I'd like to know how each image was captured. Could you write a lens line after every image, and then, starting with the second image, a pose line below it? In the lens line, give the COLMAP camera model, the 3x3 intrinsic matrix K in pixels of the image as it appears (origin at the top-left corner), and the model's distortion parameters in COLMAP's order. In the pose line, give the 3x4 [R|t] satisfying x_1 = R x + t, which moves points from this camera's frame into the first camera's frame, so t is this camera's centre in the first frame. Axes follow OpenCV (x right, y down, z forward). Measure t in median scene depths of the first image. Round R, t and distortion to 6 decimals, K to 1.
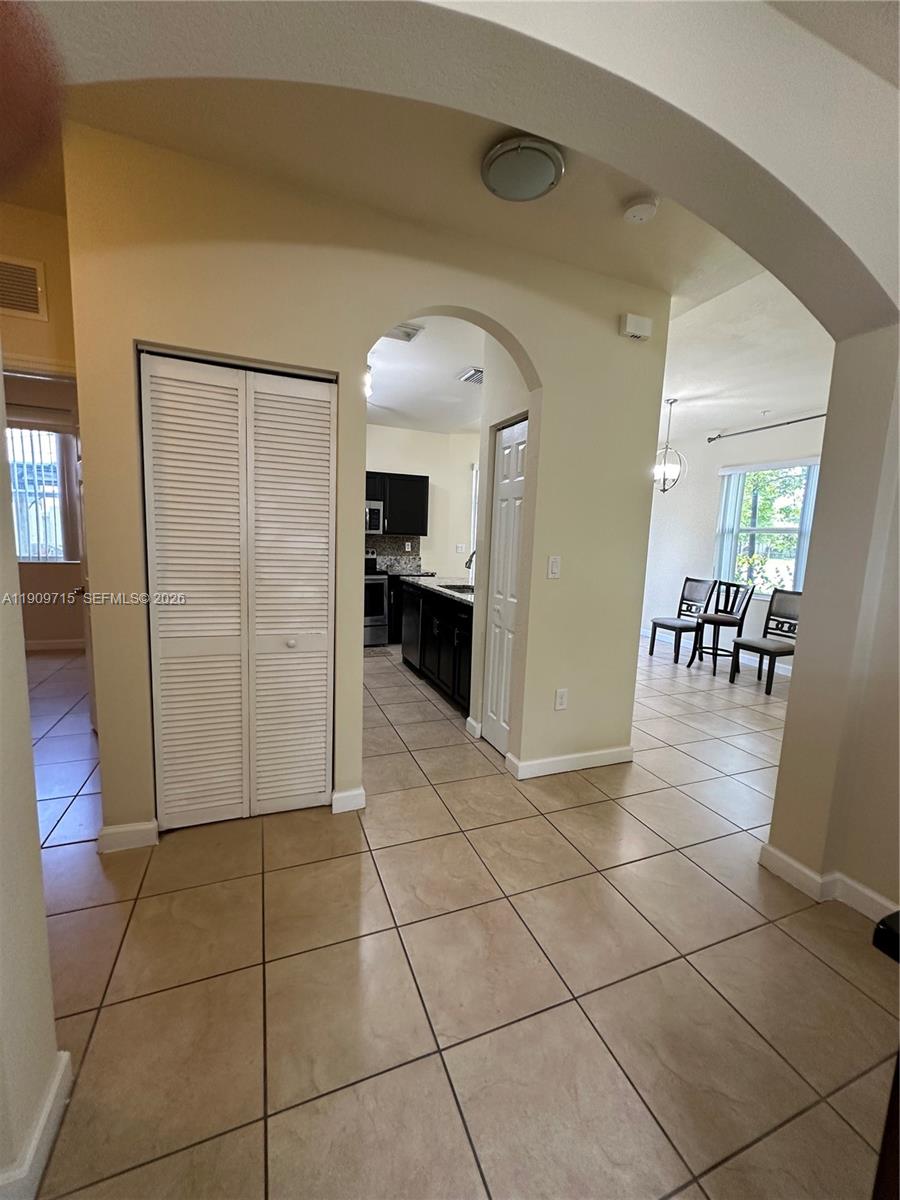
lens RADIAL K [[480.9, 0, 448.2], [0, 480.9, 601.8], [0, 0, 1]] dist [-0.007689, 0.001736]
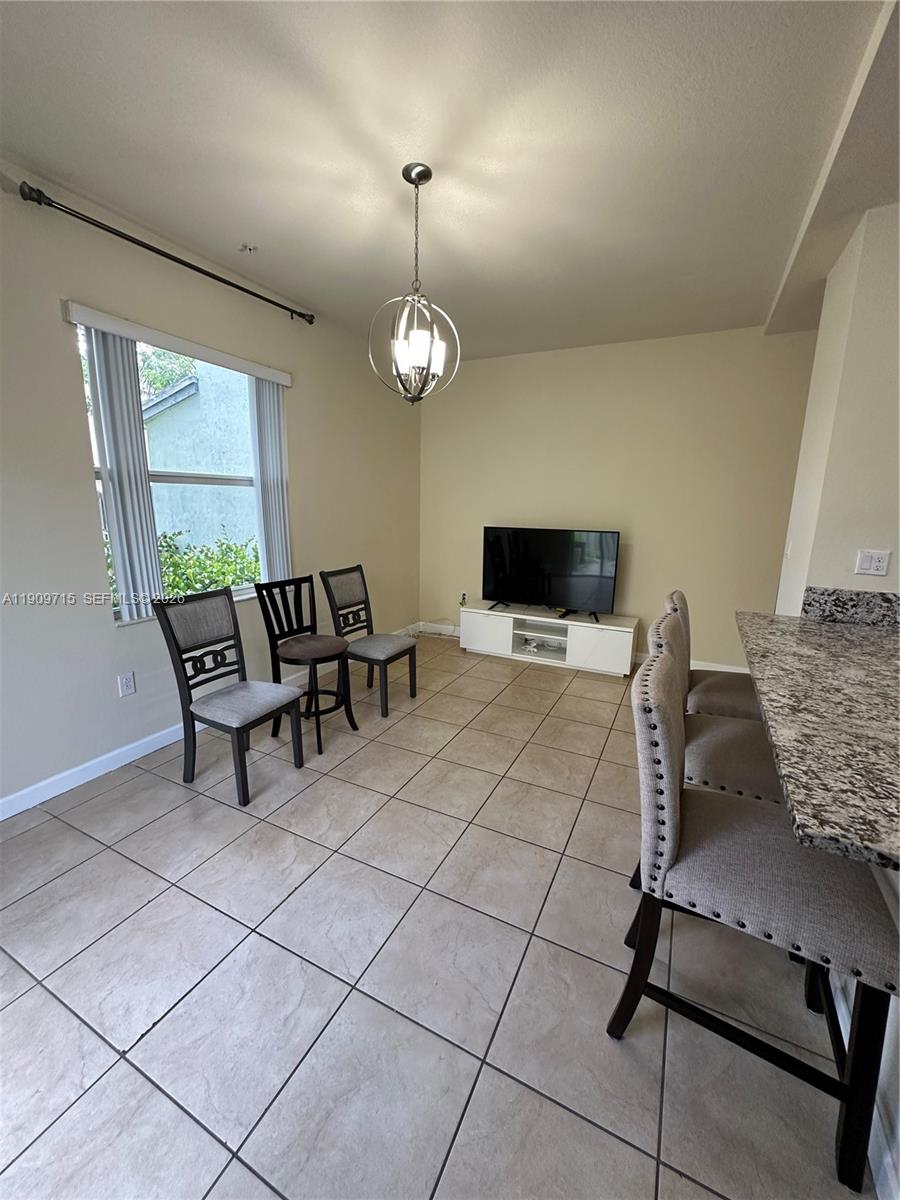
lens RADIAL K [[480.9, 0, 450.2], [0, 480.9, 596.1], [0, 0, 1]] dist [-0.007689, 0.001736]
pose [[-0.665703, -0.192197, 0.721041, 0.067373], [0.059719, 0.949441, 0.308214, -0.180044], [-0.743824, 0.248238, -0.620567, 1.204090]]
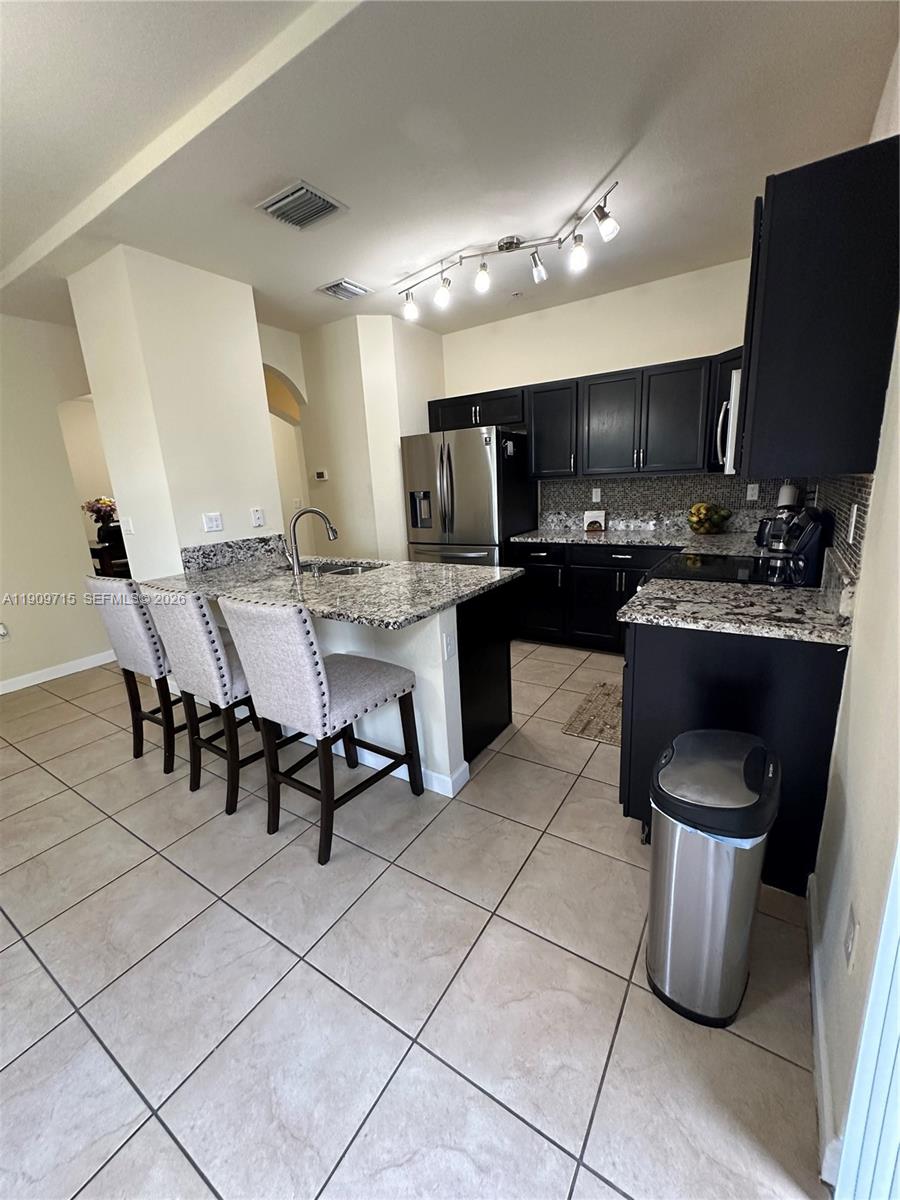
lens RADIAL K [[480.9, 0, 452.1], [0, 480.9, 597.3], [0, 0, 1]] dist [-0.007689, 0.001736]
pose [[-0.811086, 0.145846, -0.566453, 0.239969], [-0.053607, 0.945806, 0.320277, -0.172166], [0.582466, 0.290138, -0.759311, 1.299734]]
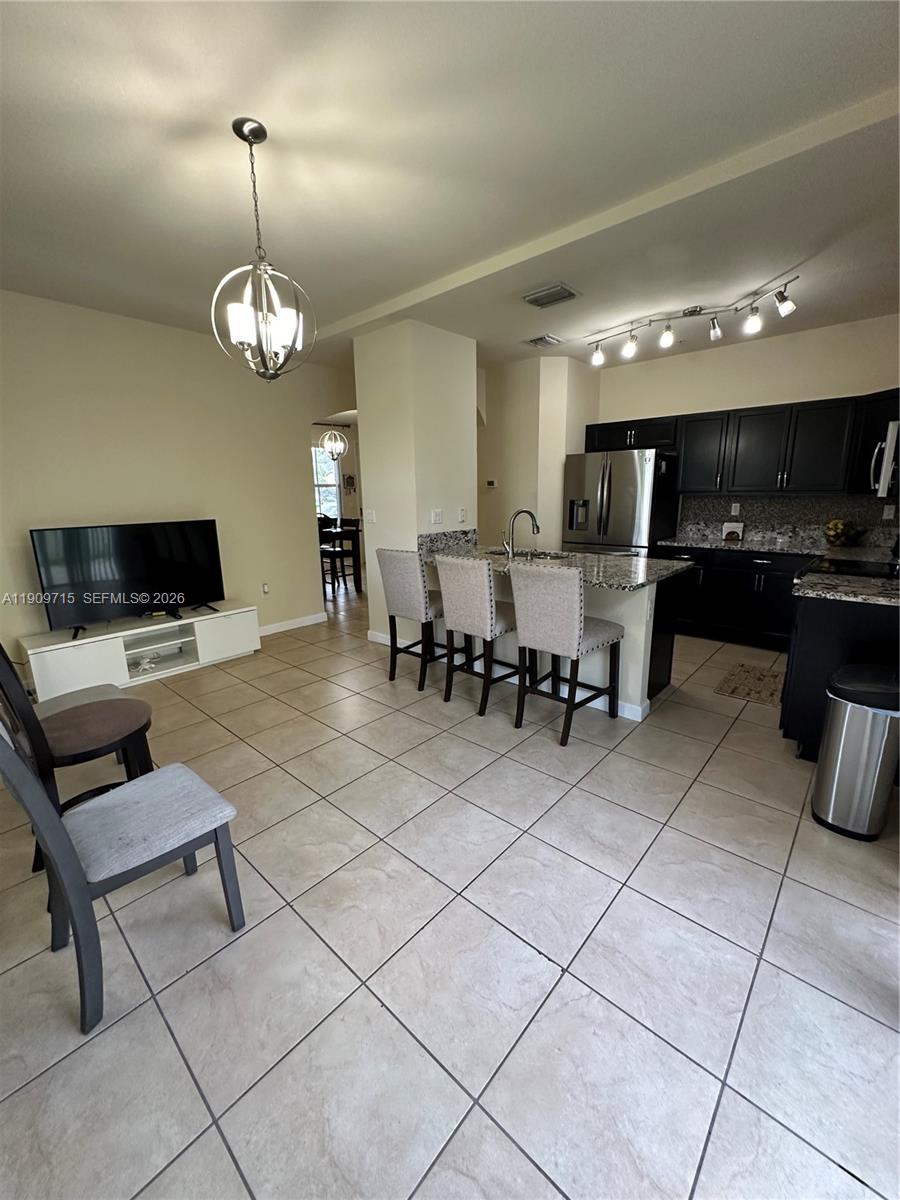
lens RADIAL K [[480.9, 0, 451.1], [0, 480.9, 597.3], [0, 0, 1]] dist [-0.007689, 0.001736]
pose [[-0.894990, 0.077685, -0.439269, 0.468355], [-0.072776, 0.946098, 0.315598, -0.180552], [0.440109, 0.314425, -0.841095, 1.369765]]
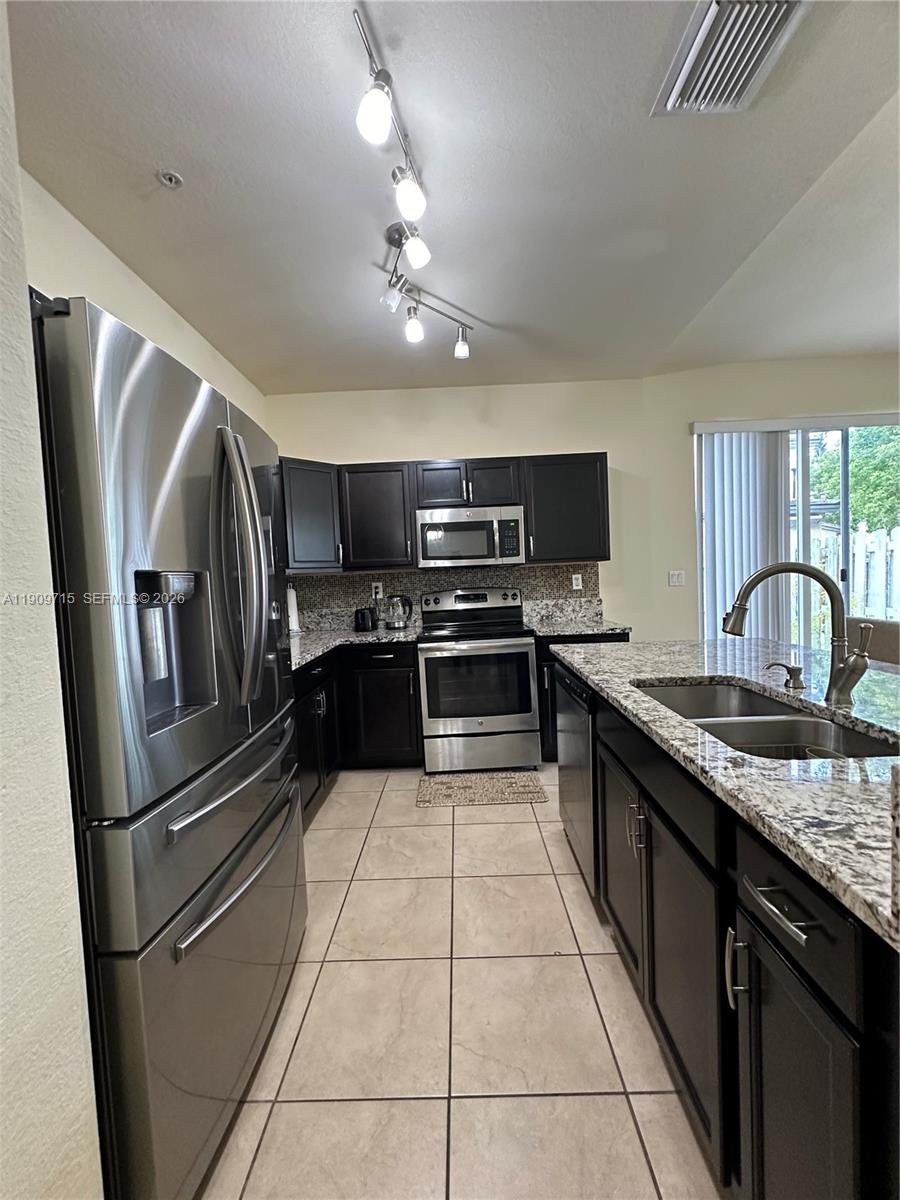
lens RADIAL K [[480.9, 0, 446.0], [0, 480.9, 602.3], [0, 0, 1]] dist [-0.007689, 0.001736]
pose [[0.923474, -0.047547, -0.380702, -0.011748], [0.015690, 0.996141, -0.086353, -0.052957], [0.383339, 0.073772, 0.920657, 0.501687]]
